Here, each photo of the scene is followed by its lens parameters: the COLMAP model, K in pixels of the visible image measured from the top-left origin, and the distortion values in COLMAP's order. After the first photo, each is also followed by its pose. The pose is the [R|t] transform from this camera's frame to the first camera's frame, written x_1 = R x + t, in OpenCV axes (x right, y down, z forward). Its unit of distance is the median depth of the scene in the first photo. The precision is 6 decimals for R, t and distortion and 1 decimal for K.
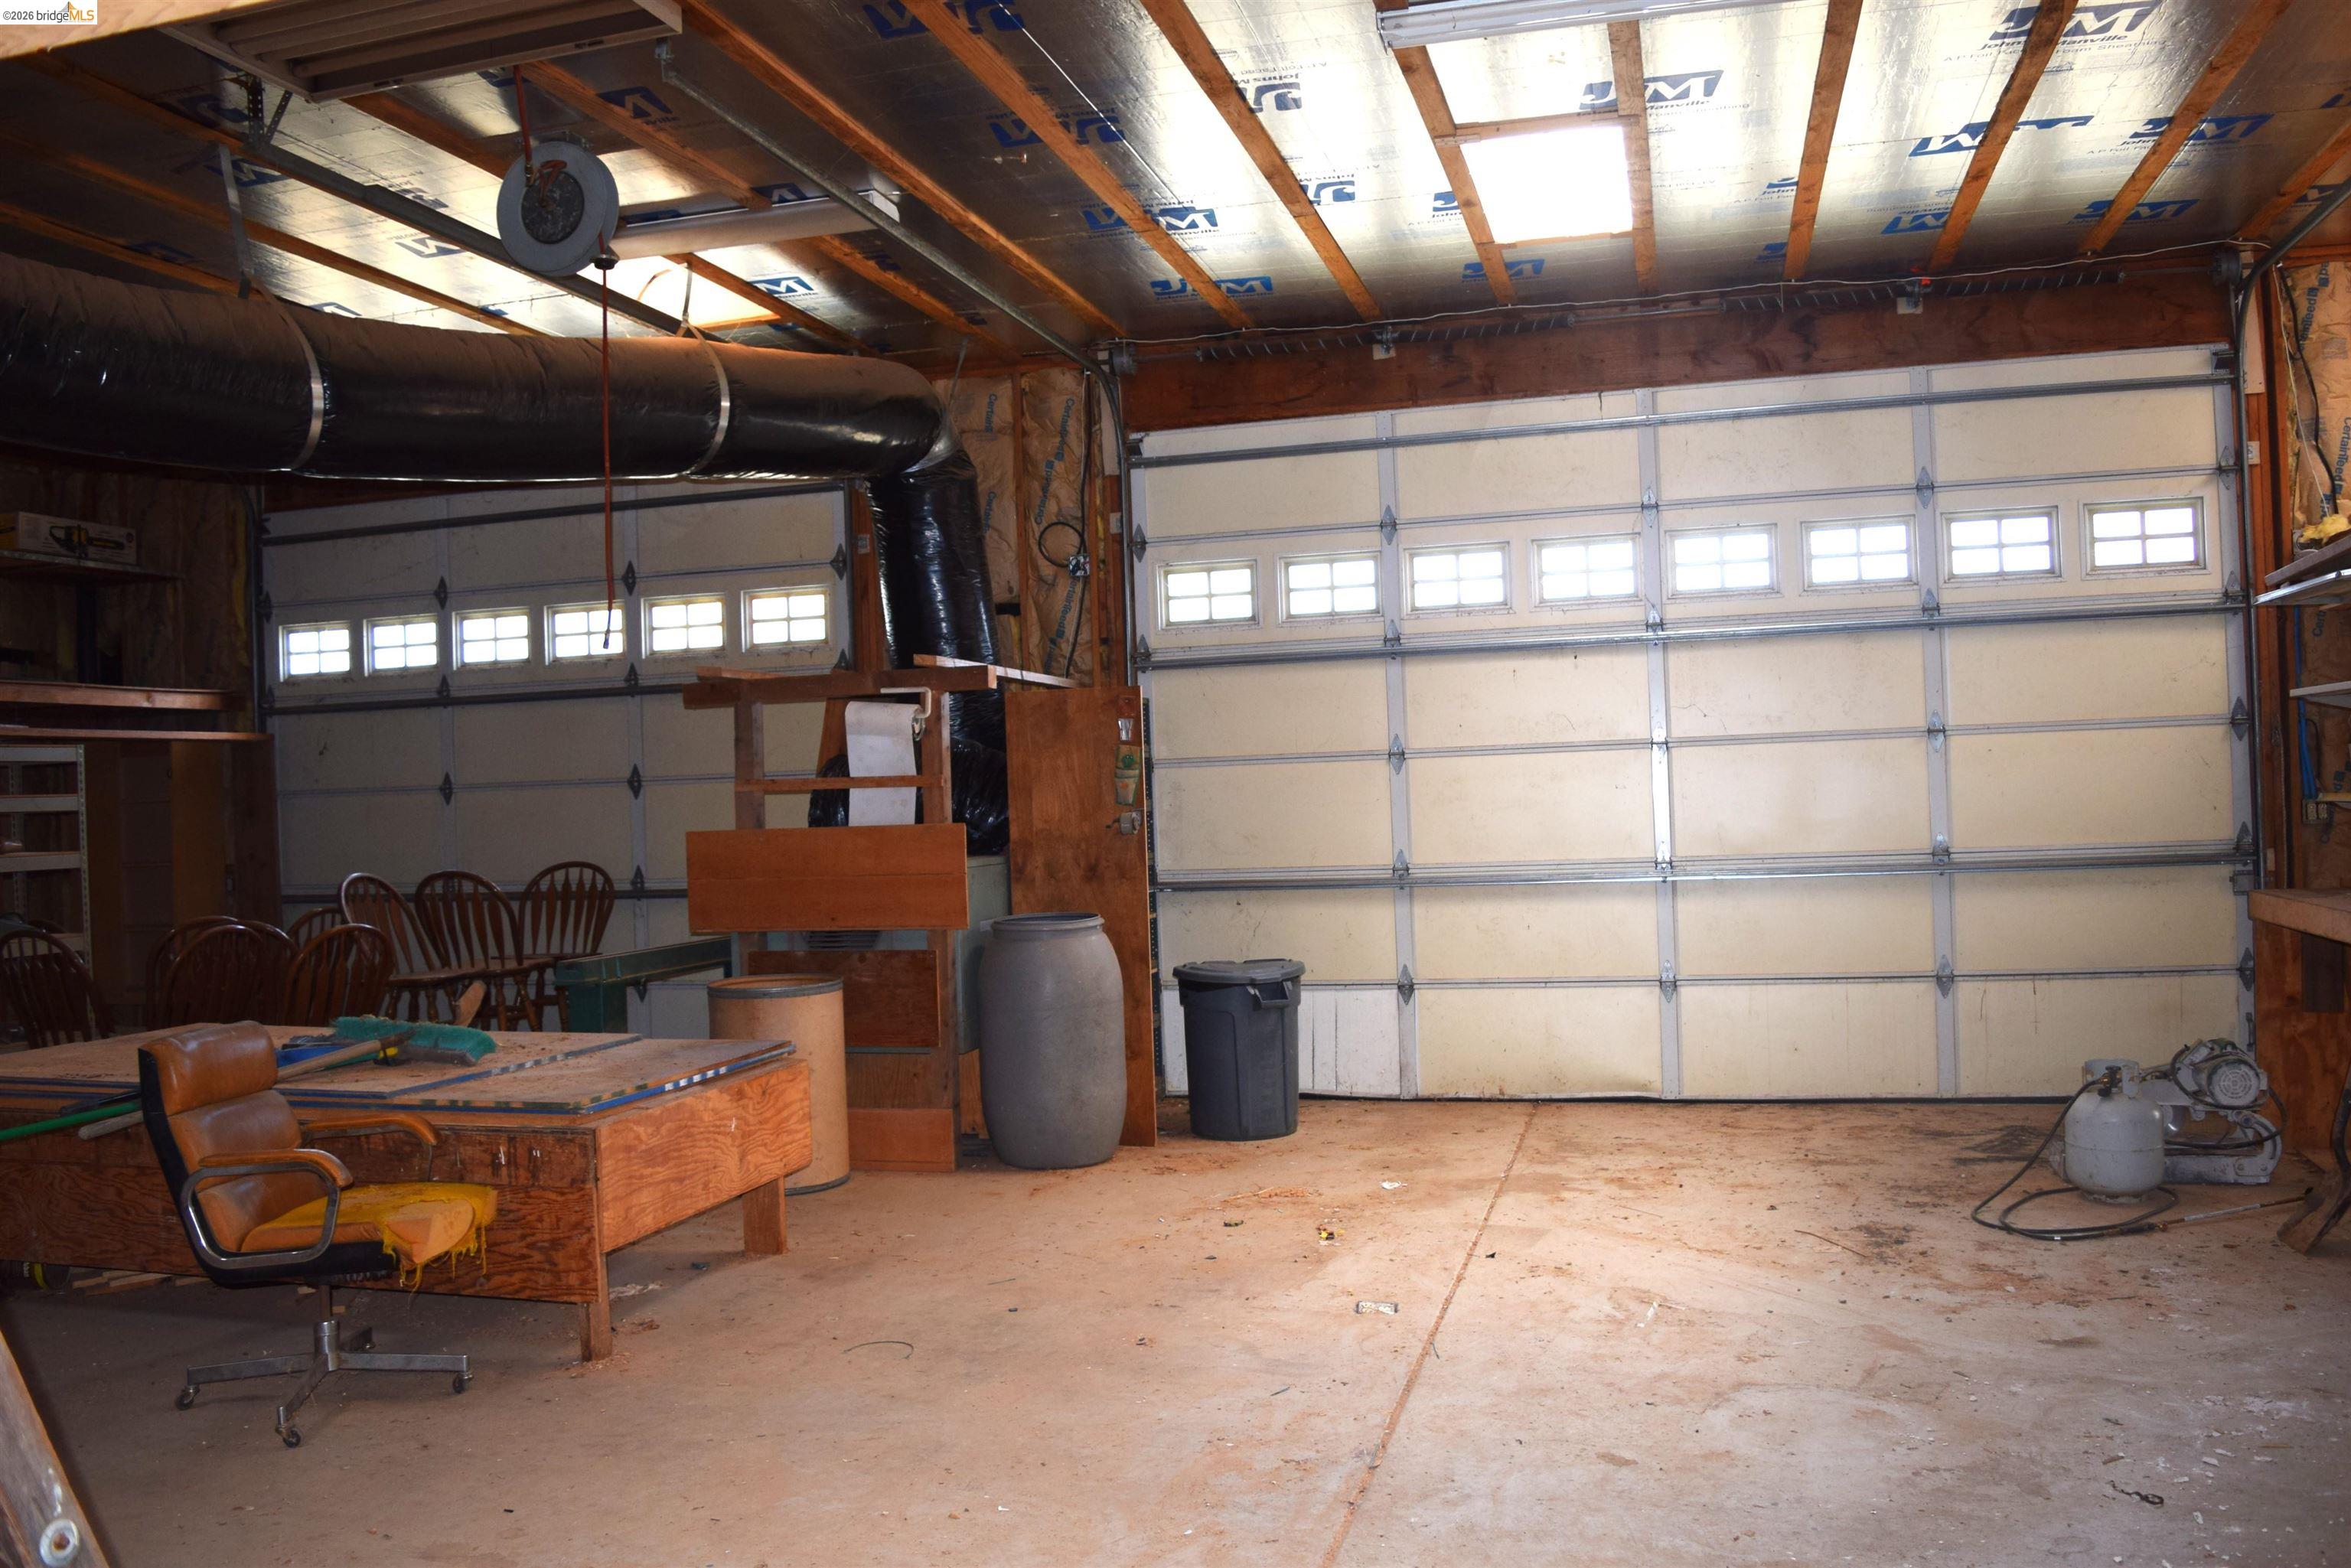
lens RADIAL K [[1846.5, 0, 1185.4], [0, 1846.5, 786.0], [0, 0, 1]] dist [-0.097648, 0.024258]
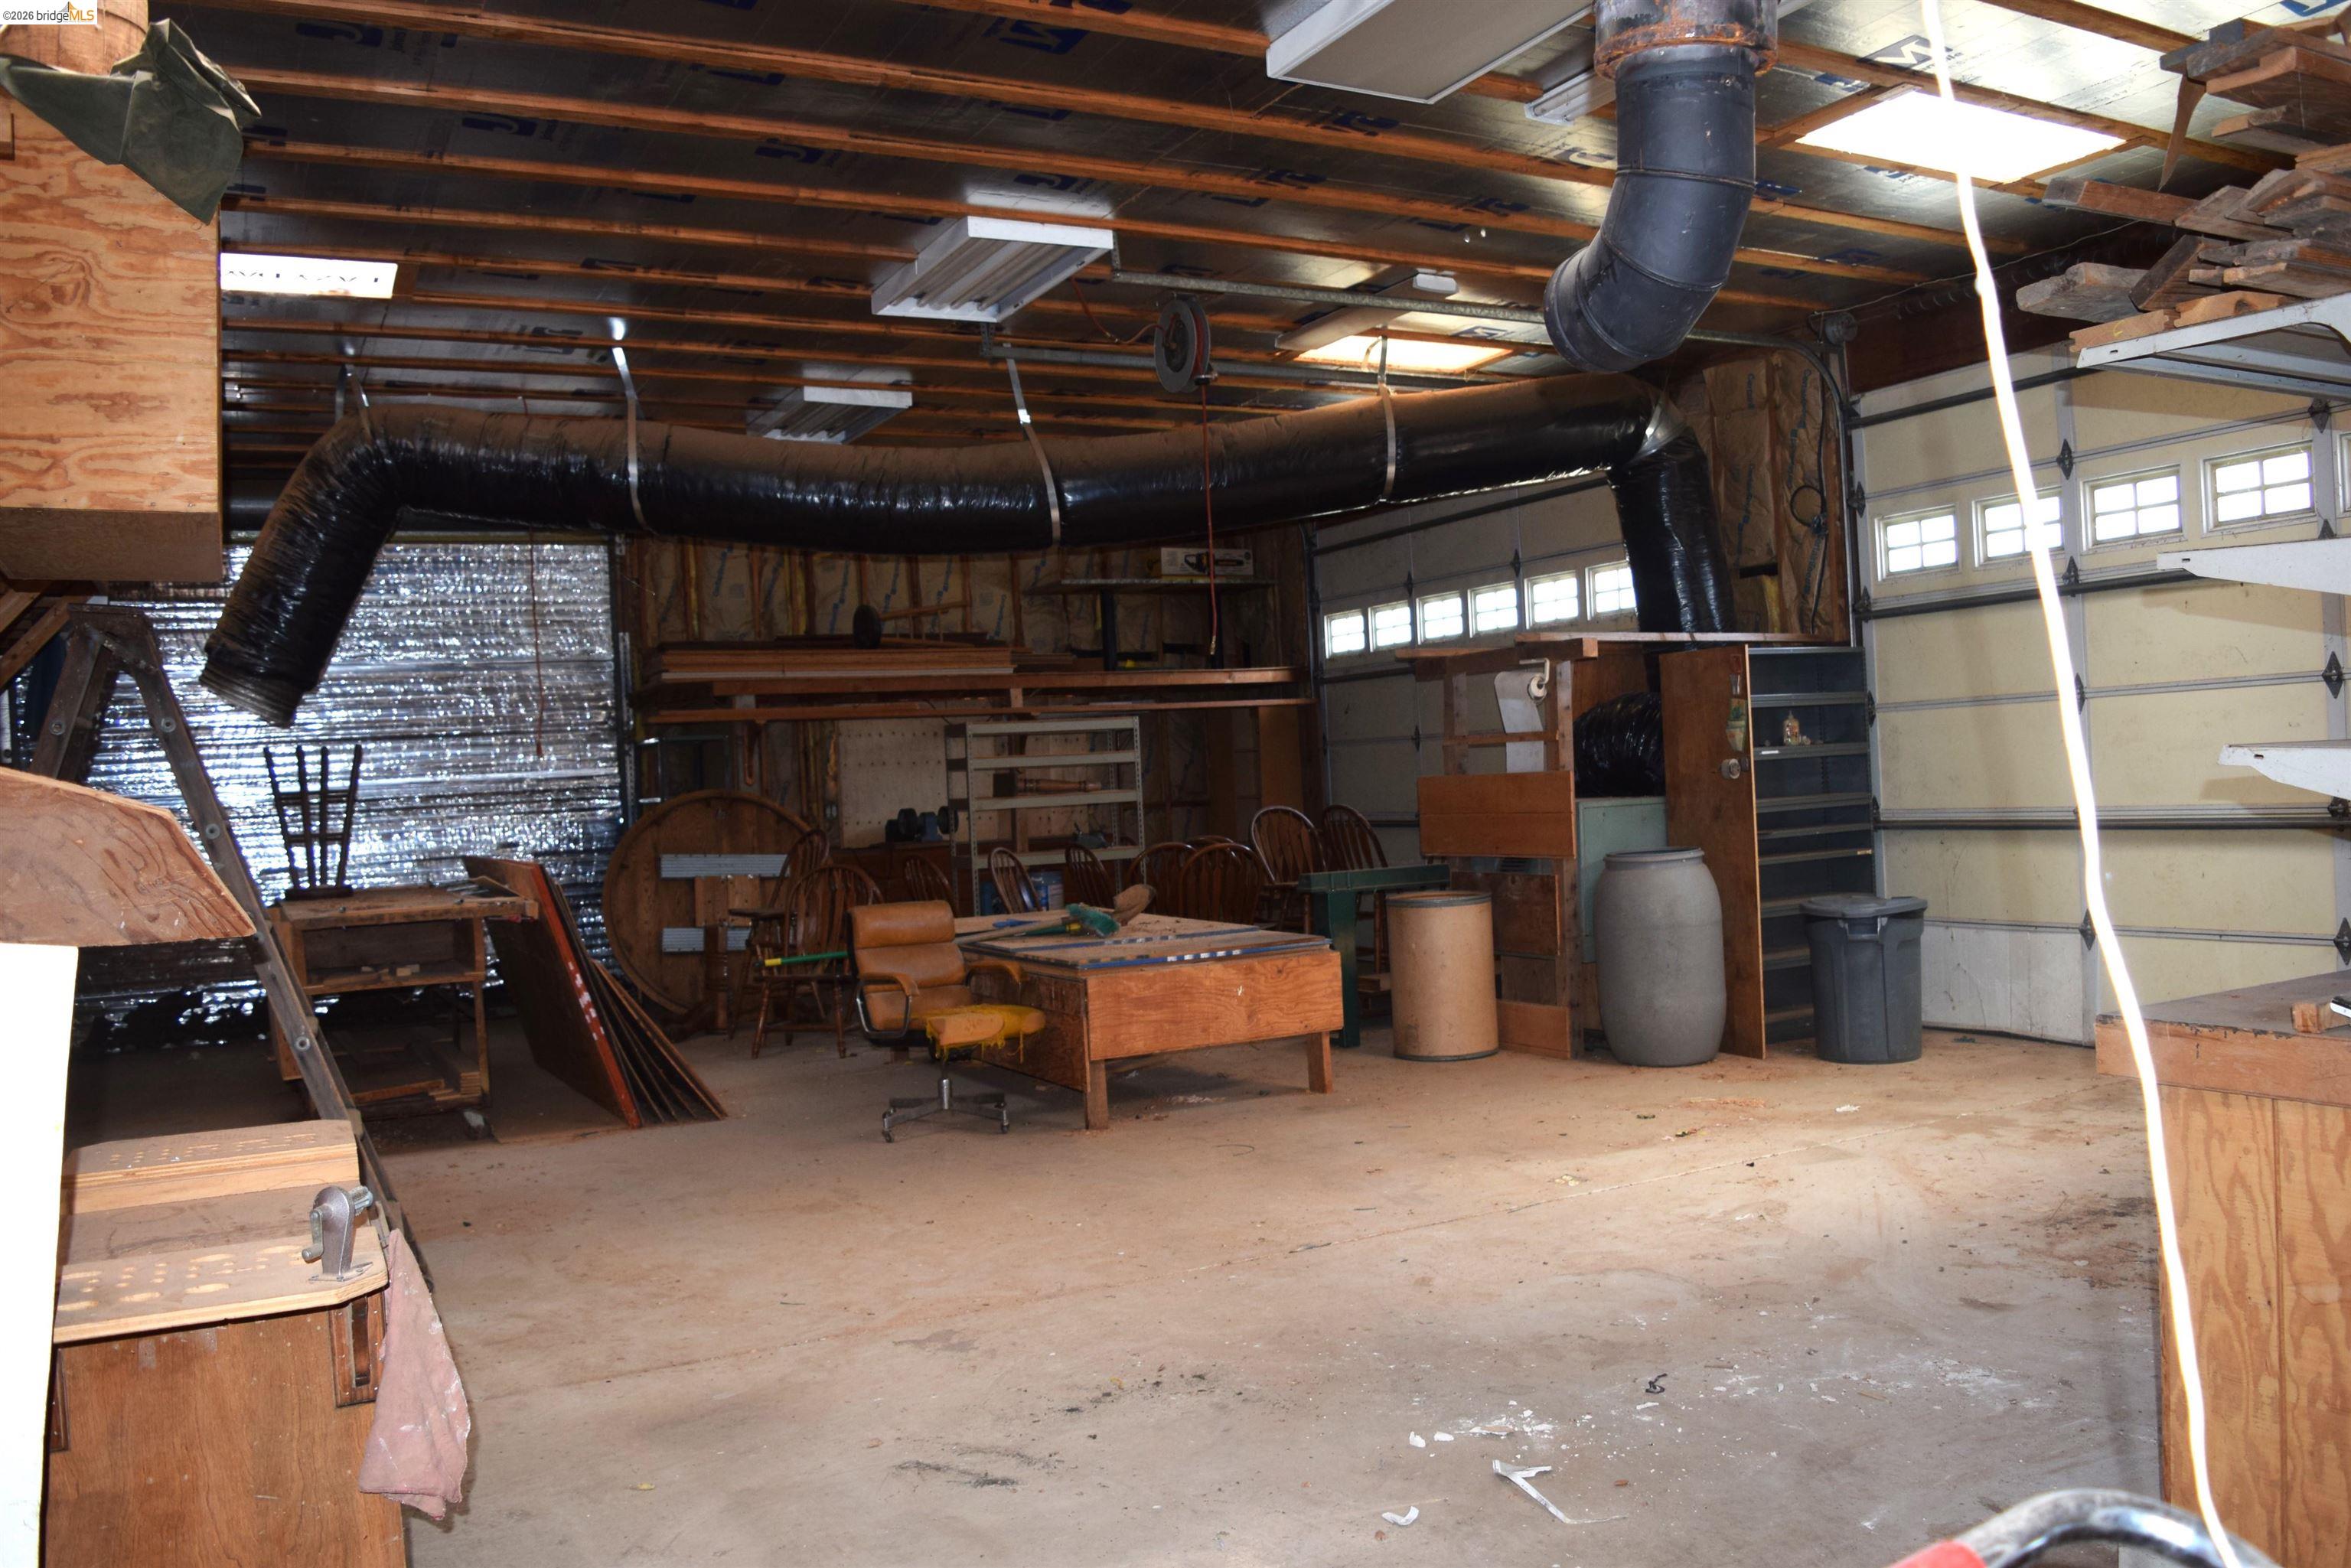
lens RADIAL K [[1846.5, 0, 1185.4], [0, 1846.5, 786.0], [0, 0, 1]] dist [-0.097648, 0.024258]
pose [[0.685200, 0.003085, -0.728349, 0.571632], [0.029532, 0.999051, 0.032015, -0.015317], [0.727756, -0.043446, 0.684458, -0.001213]]
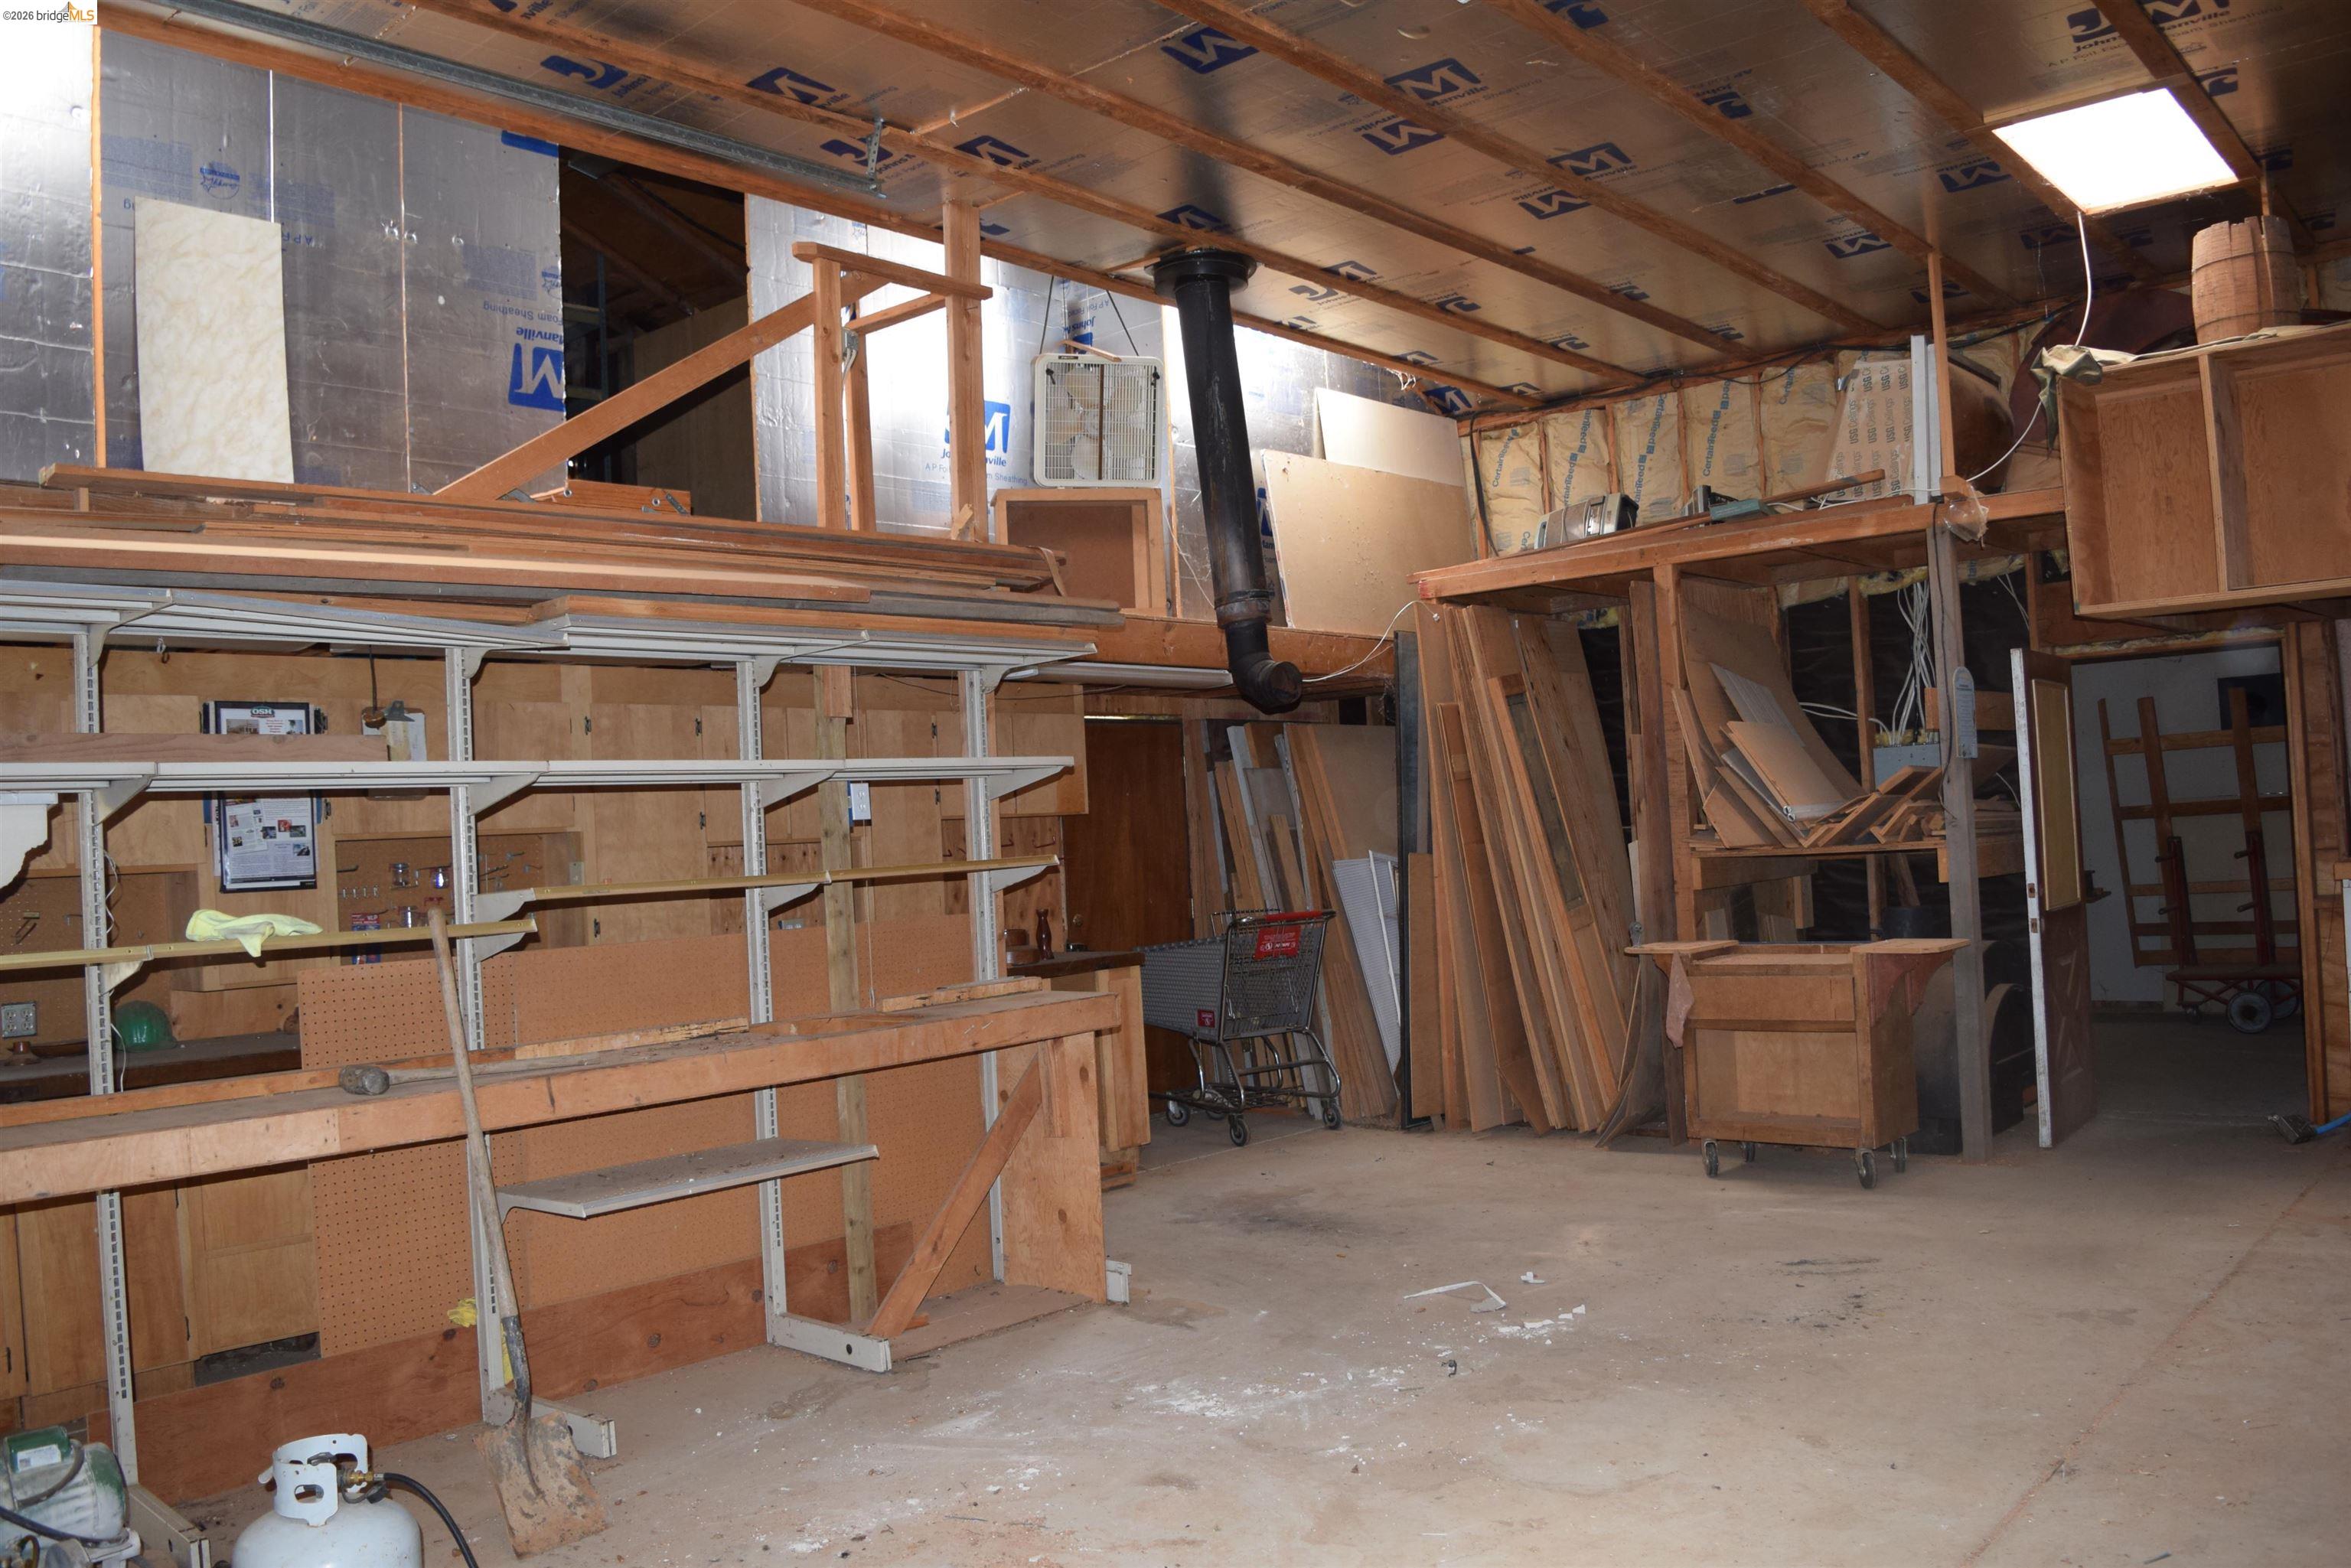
lens RADIAL K [[1846.5, 0, 1185.4], [0, 1846.5, 786.0], [0, 0, 1]] dist [-0.097648, 0.024258]
pose [[-0.897740, 0.088283, 0.431589, 0.041849], [0.078164, 0.996090, -0.041165, 0.002563], [-0.433535, -0.003221, -0.901131, 1.126478]]
